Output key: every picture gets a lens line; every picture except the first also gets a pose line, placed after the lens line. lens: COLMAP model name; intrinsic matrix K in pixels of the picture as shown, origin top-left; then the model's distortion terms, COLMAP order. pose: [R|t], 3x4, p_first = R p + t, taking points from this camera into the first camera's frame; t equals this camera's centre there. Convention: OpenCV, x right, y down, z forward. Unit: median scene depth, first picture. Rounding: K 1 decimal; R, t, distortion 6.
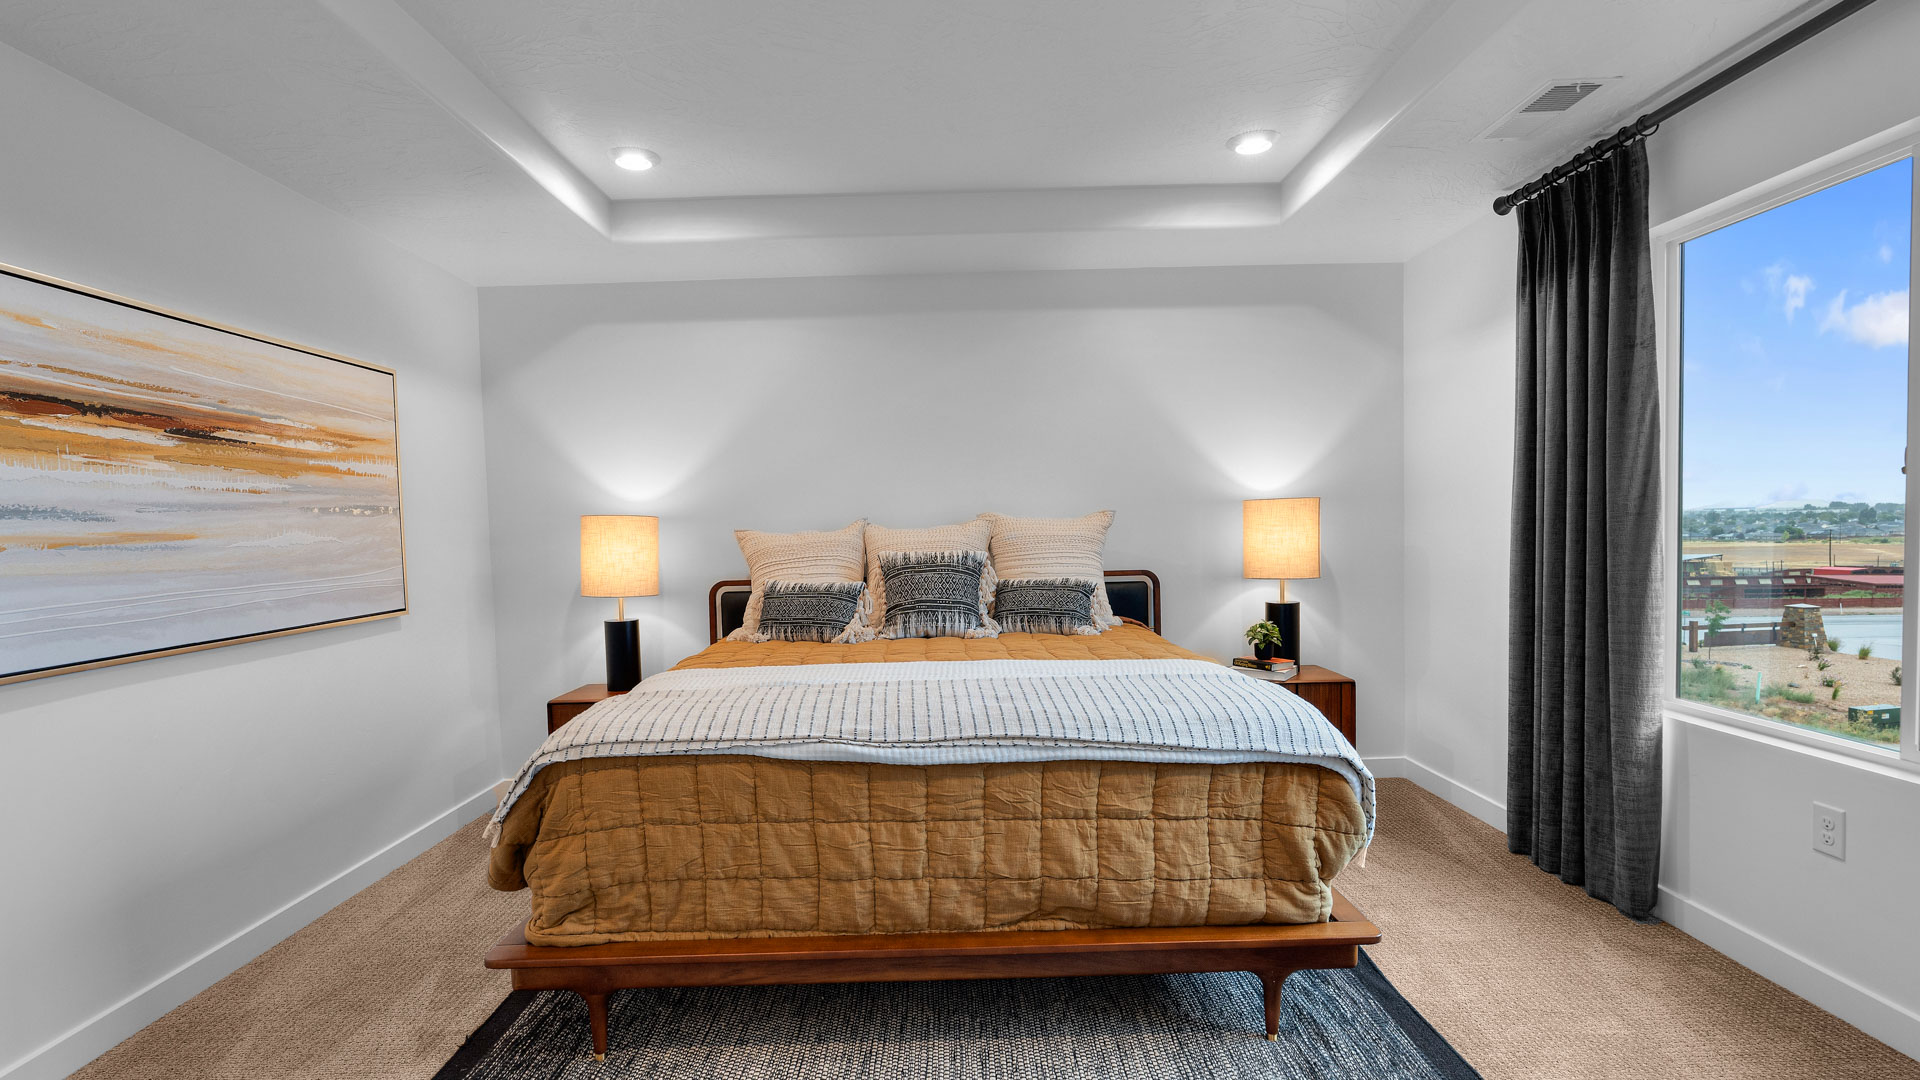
lens RADIAL K [[895.5, 0, 950.2], [0, 895.5, 574.7], [0, 0, 1]] dist [-0.012217, -0.000155]
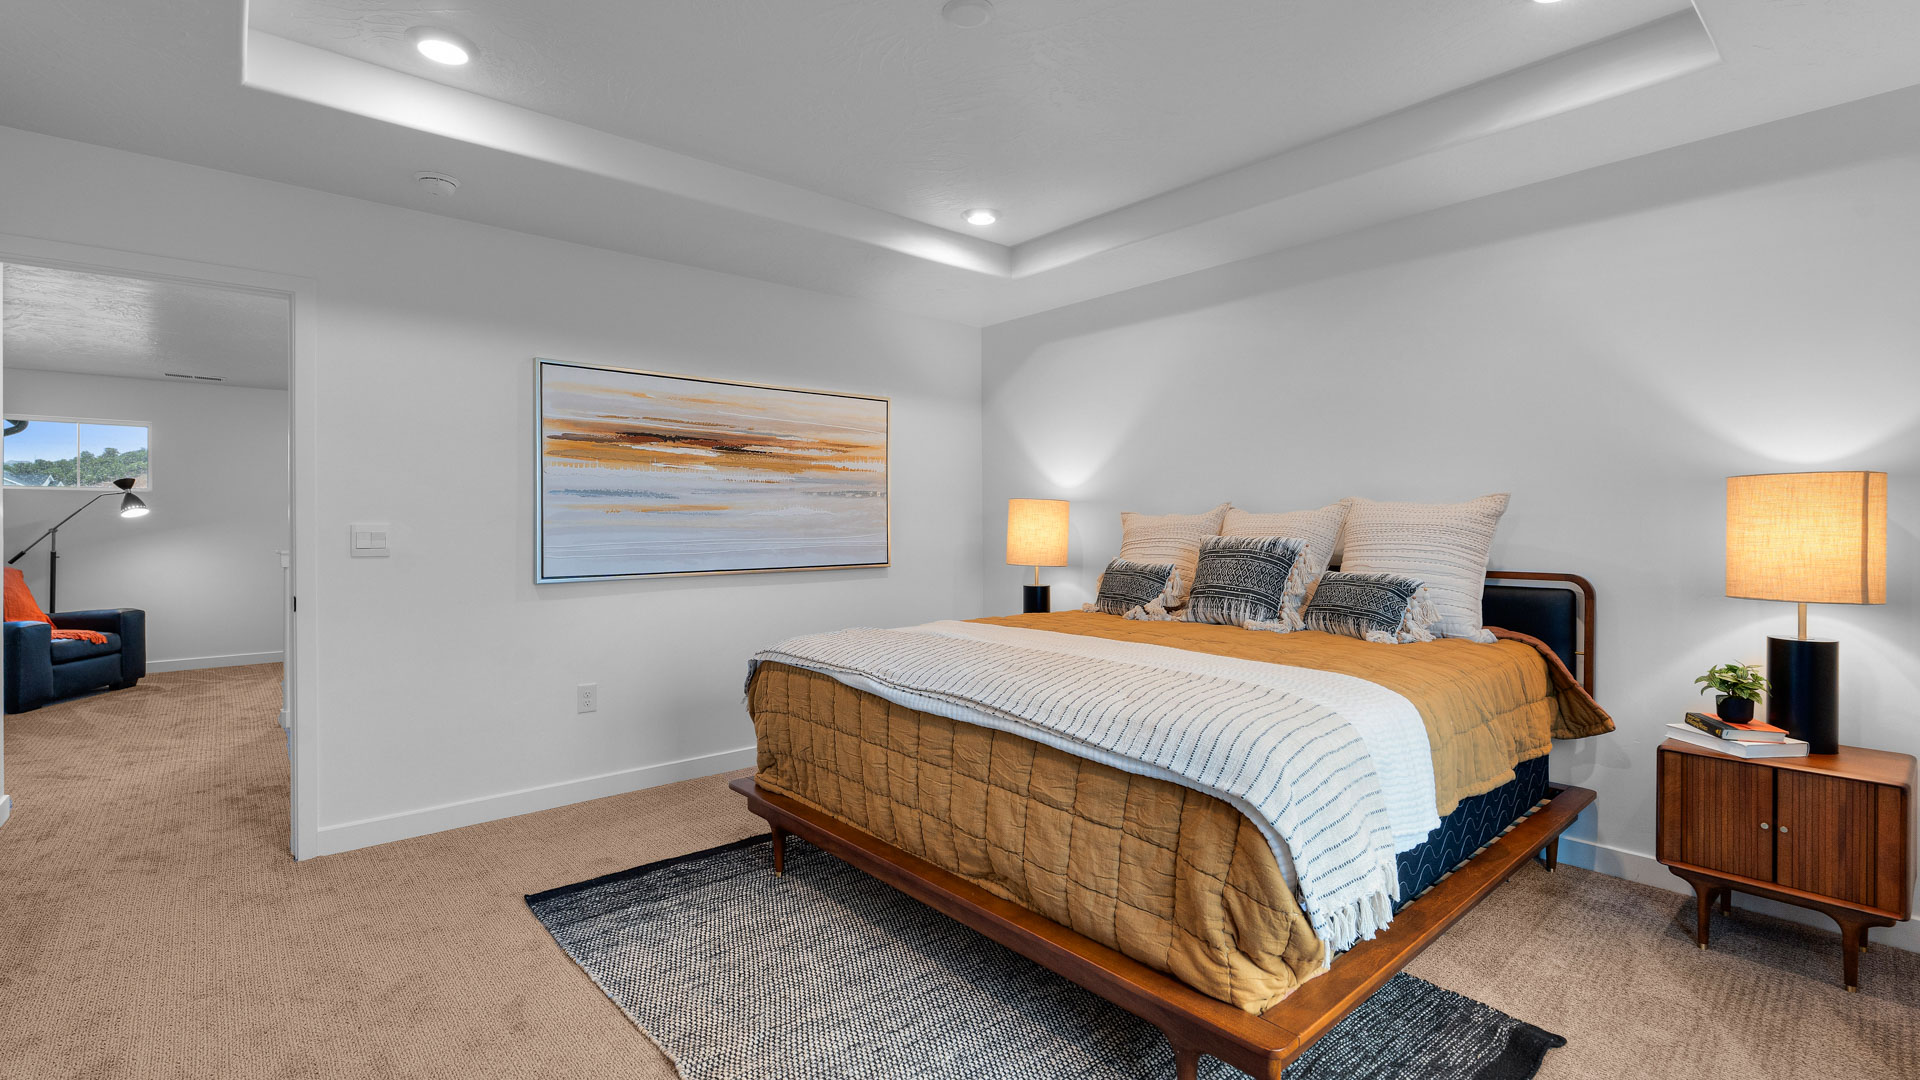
lens RADIAL K [[856.2, 0, 960.1], [0, 856.2, 528.5], [0, 0, 1]] dist [-0.010894, -0.000322]
pose [[0.652592, 0.027904, -0.757195, 0.790647], [-0.056910, 0.998304, -0.012260, -0.009988], [0.755569, 0.051093, 0.653073, 0.290590]]
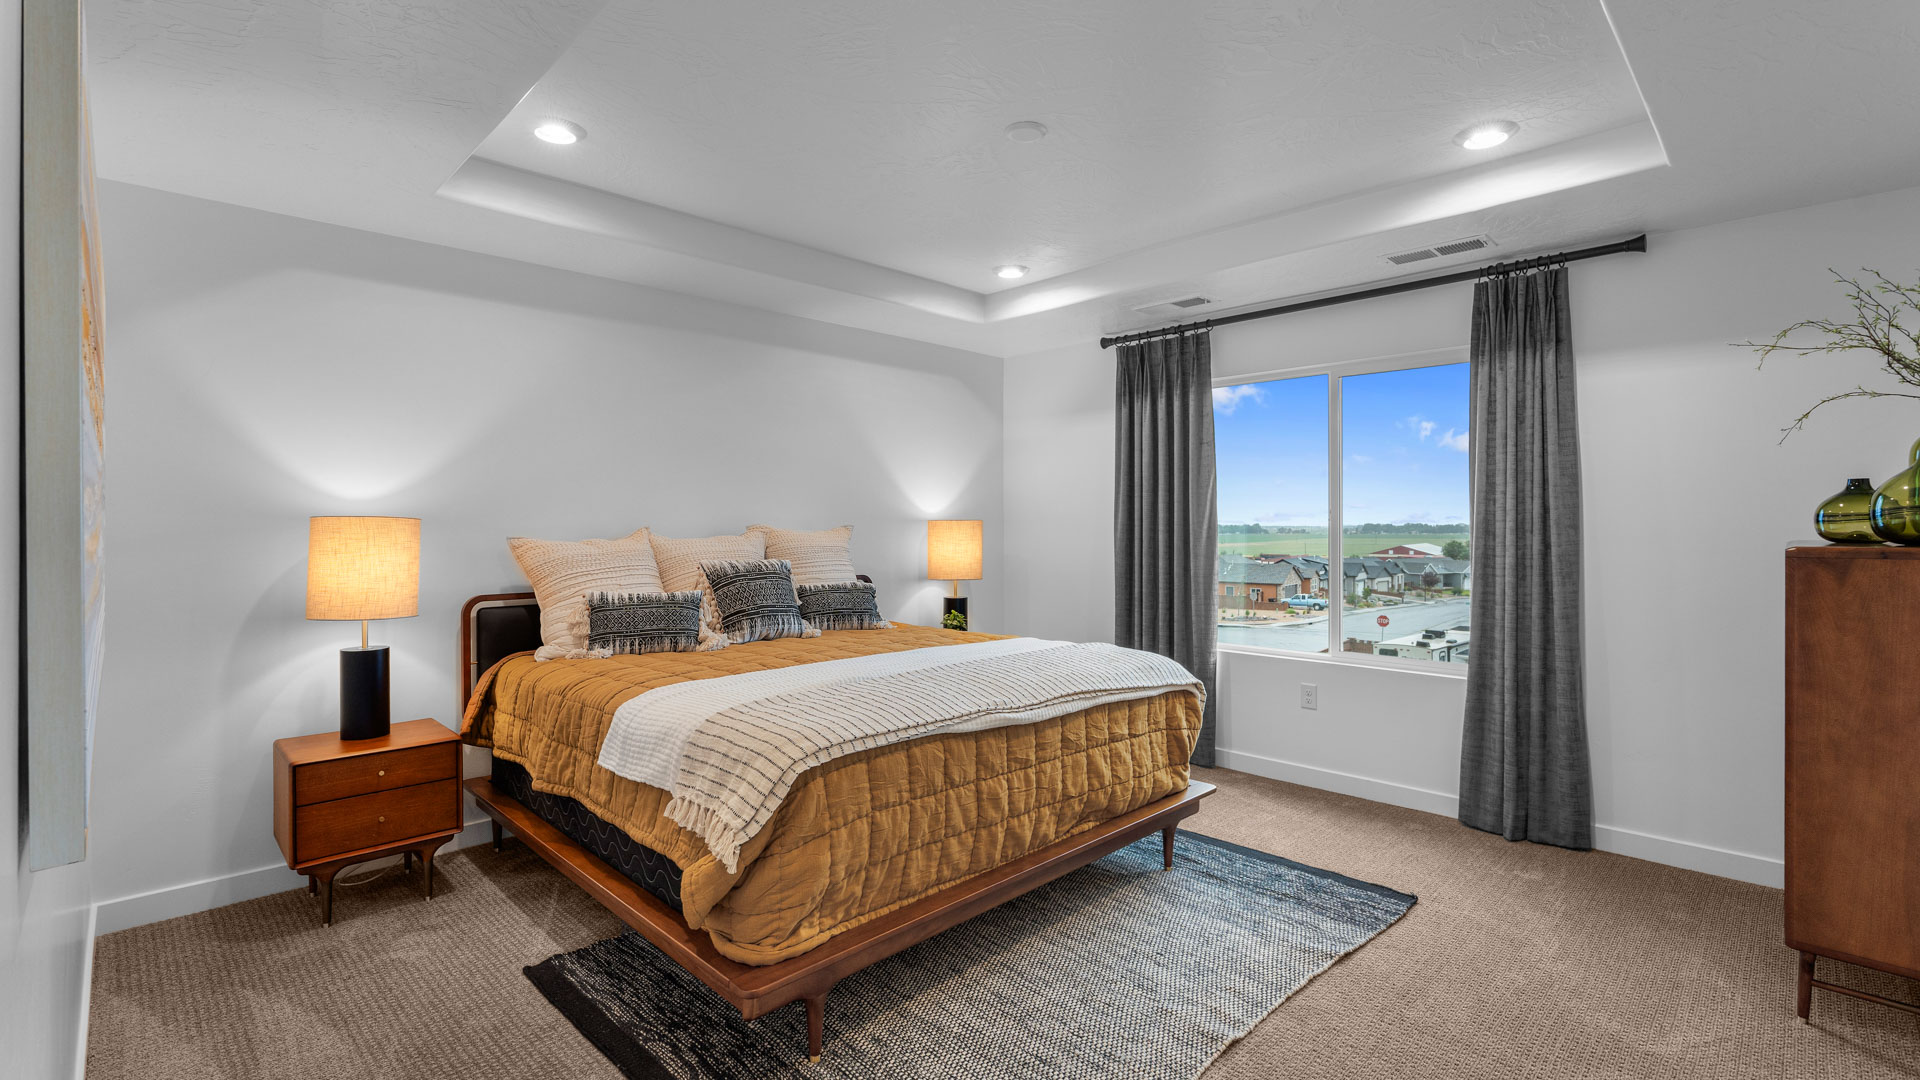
lens RADIAL K [[848.0, 0, 954.9], [0, 848.0, 533.2], [0, 0, 1]] dist [-0.016086, -0.000212]
pose [[0.716183, 0.017796, 0.697685, -0.931380], [0.021984, 0.998604, -0.048038, -0.006927], [-0.697566, 0.049742, 0.714792, 0.167755]]
